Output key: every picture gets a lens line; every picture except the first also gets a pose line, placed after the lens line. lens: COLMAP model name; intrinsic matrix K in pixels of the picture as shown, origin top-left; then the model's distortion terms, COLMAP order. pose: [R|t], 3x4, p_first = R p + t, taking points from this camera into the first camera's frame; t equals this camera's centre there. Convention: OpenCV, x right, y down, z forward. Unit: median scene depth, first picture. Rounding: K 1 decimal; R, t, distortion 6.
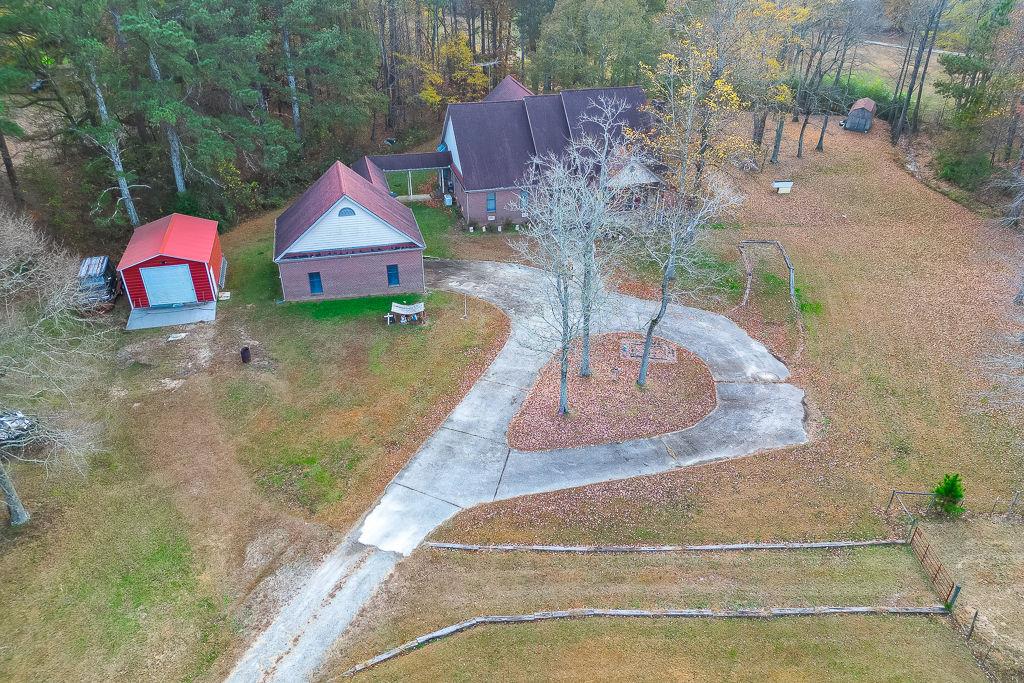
lens RADIAL K [[701.7, 0, 512.0], [0, 701.7, 341.5], [0, 0, 1]] dist [0.118558, -0.133377]
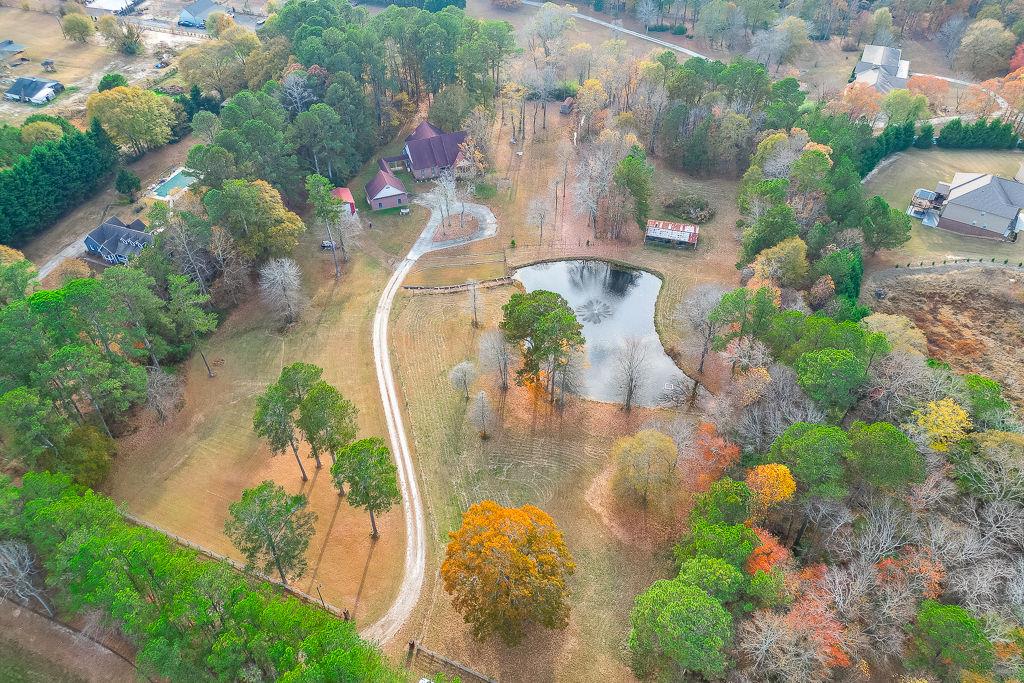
lens RADIAL K [[701.7, 0, 512.0], [0, 701.7, 341.5], [0, 0, 1]] dist [0.118558, -0.133377]
pose [[0.993740, -0.084288, 0.073328, 0.097362], [0.065159, 0.970425, 0.232443, -0.218785], [-0.090751, -0.226210, 0.969842, -3.110324]]
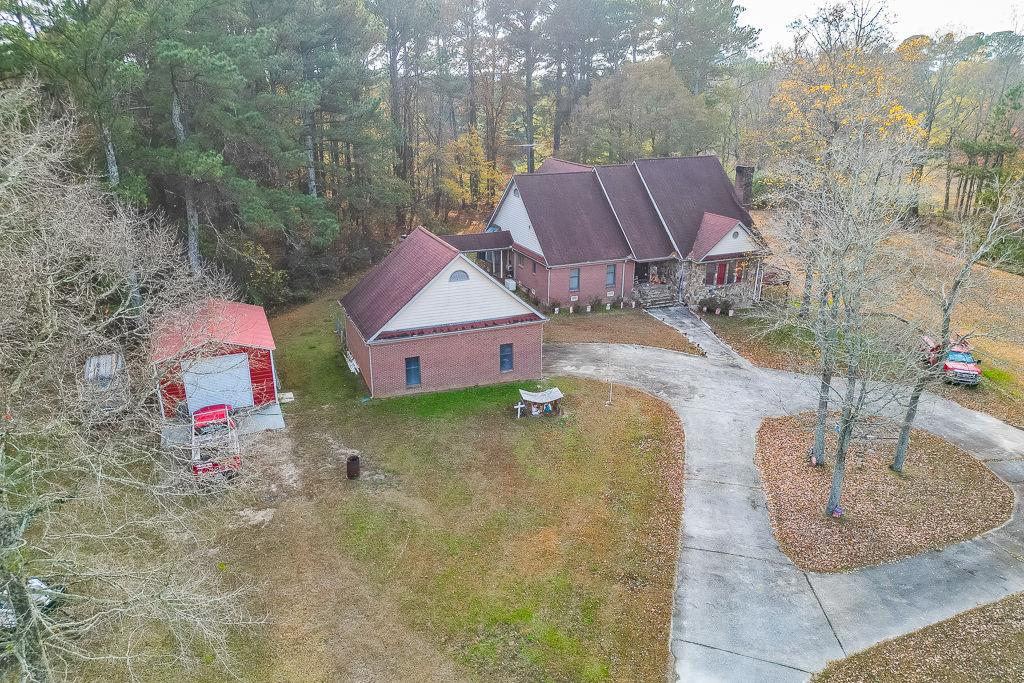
lens RADIAL K [[701.7, 0, 512.0], [0, 701.7, 341.5], [0, 0, 1]] dist [0.118558, -0.133377]
pose [[0.990459, -0.047843, 0.129240, -0.276136], [0.071596, 0.979952, -0.185927, 0.034969], [-0.117754, 0.193406, 0.974027, 0.252639]]
